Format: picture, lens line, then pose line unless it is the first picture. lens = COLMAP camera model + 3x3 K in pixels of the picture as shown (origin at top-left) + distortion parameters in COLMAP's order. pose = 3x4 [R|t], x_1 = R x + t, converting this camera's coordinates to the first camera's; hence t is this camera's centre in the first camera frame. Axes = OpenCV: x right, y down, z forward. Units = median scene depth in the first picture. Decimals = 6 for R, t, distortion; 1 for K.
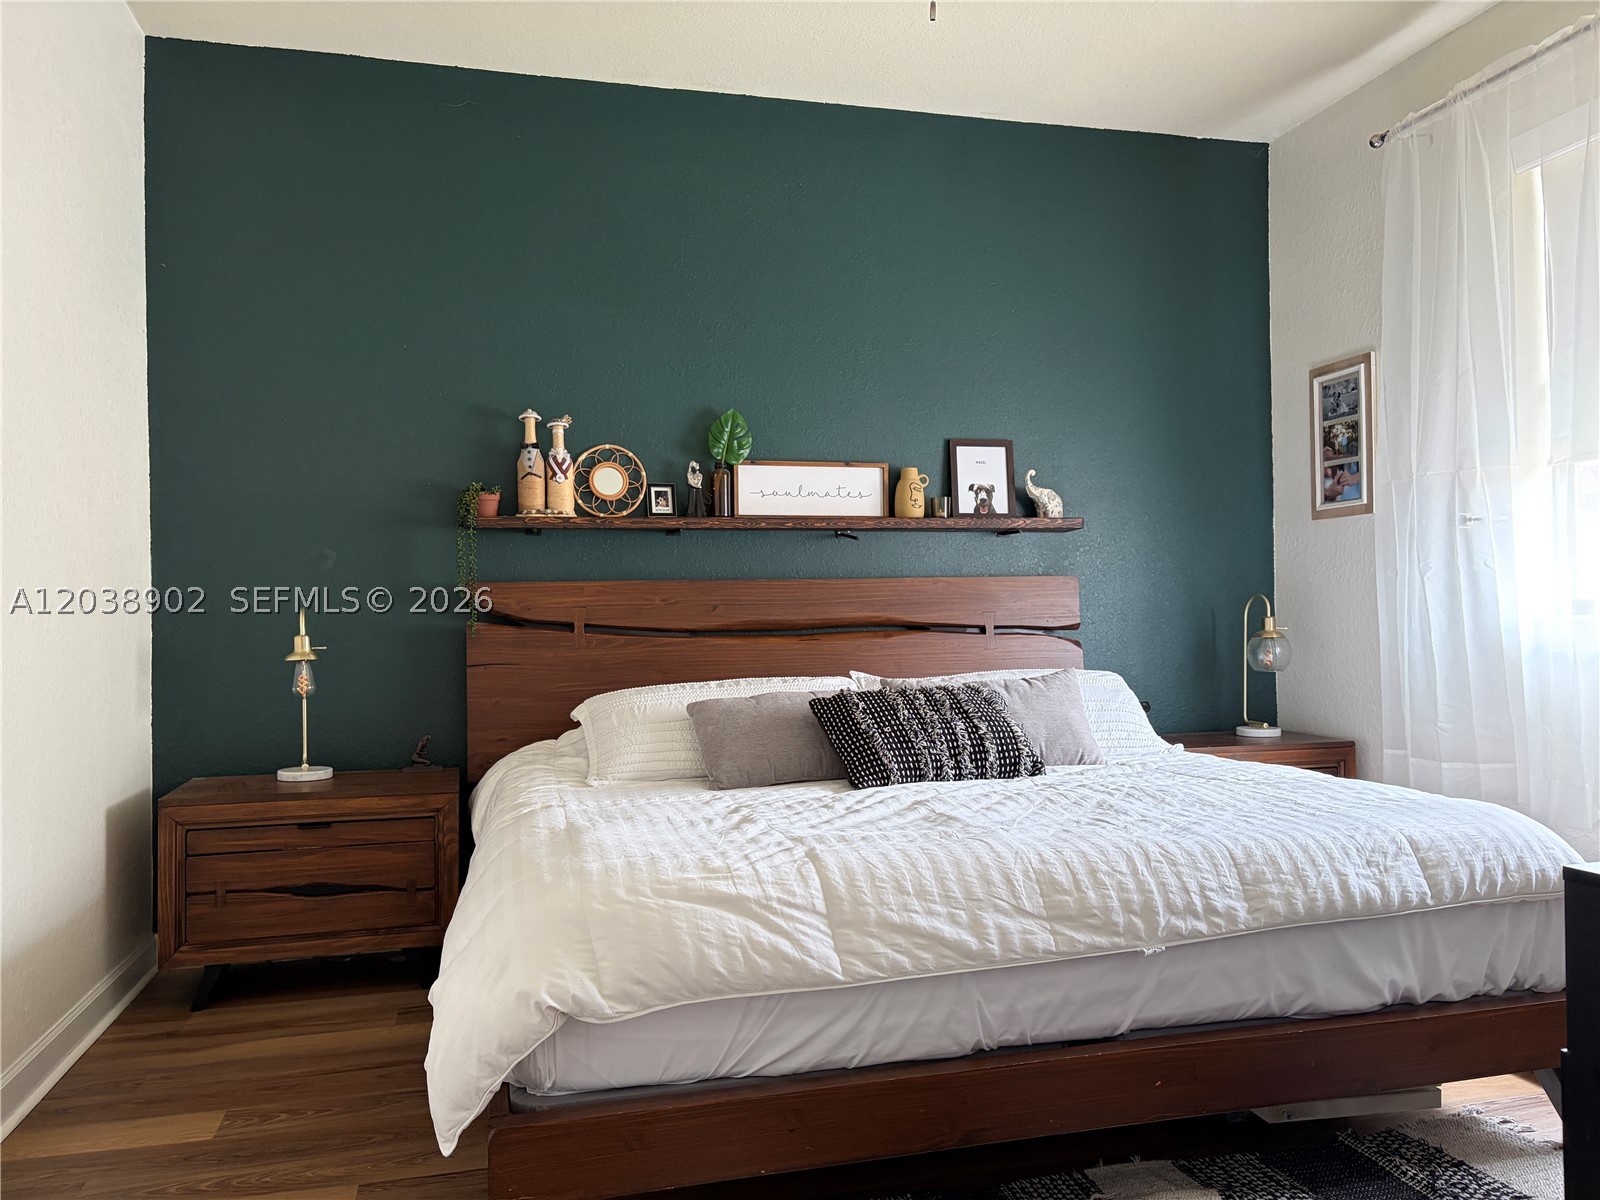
lens RADIAL K [[1213.6, 0, 798.5], [0, 1213.6, 600.1], [0, 0, 1]] dist [0.043700, -0.040878]
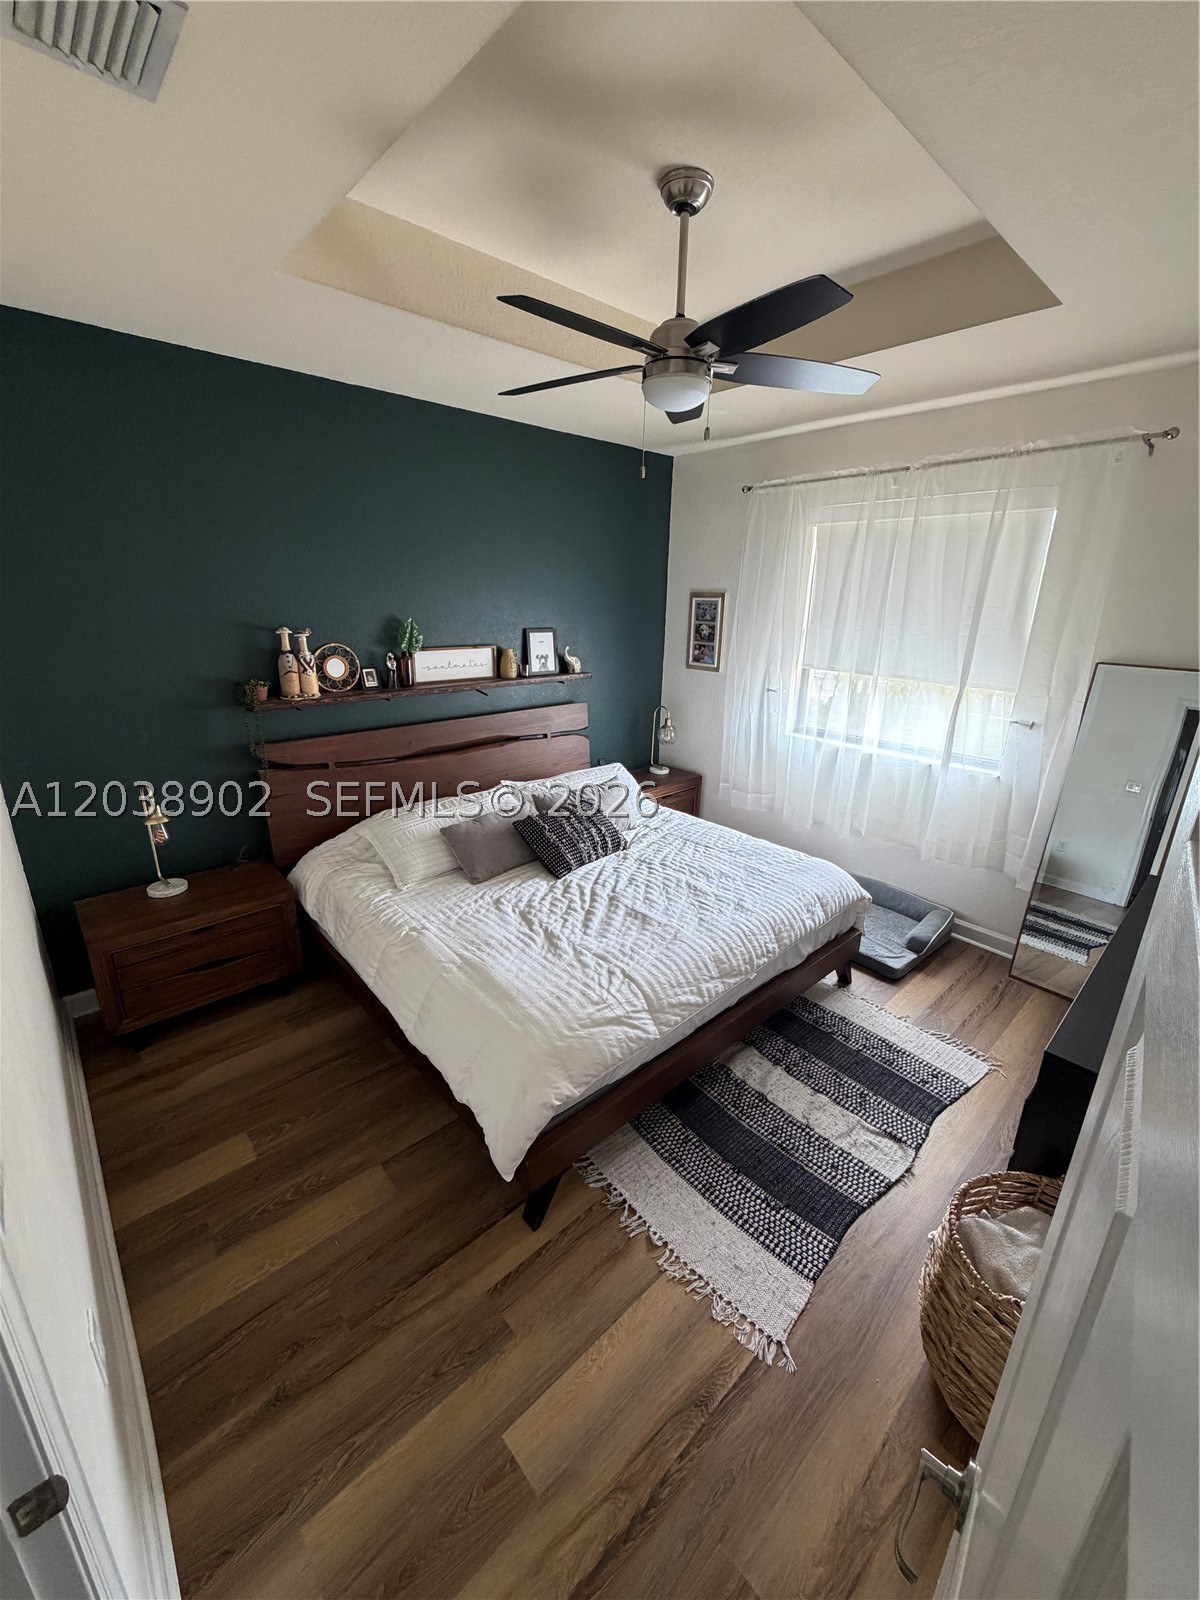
lens RADIAL K [[638.6, 0, 600.8], [0, 638.6, 795.9], [0, 0, 1]] dist [-0.000190, 0.000471]
pose [[0.883453, -0.114049, 0.454426, -0.254190], [-0.037933, 0.949324, 0.312001, -0.216778], [-0.466981, -0.292876, 0.834357, 0.110542]]
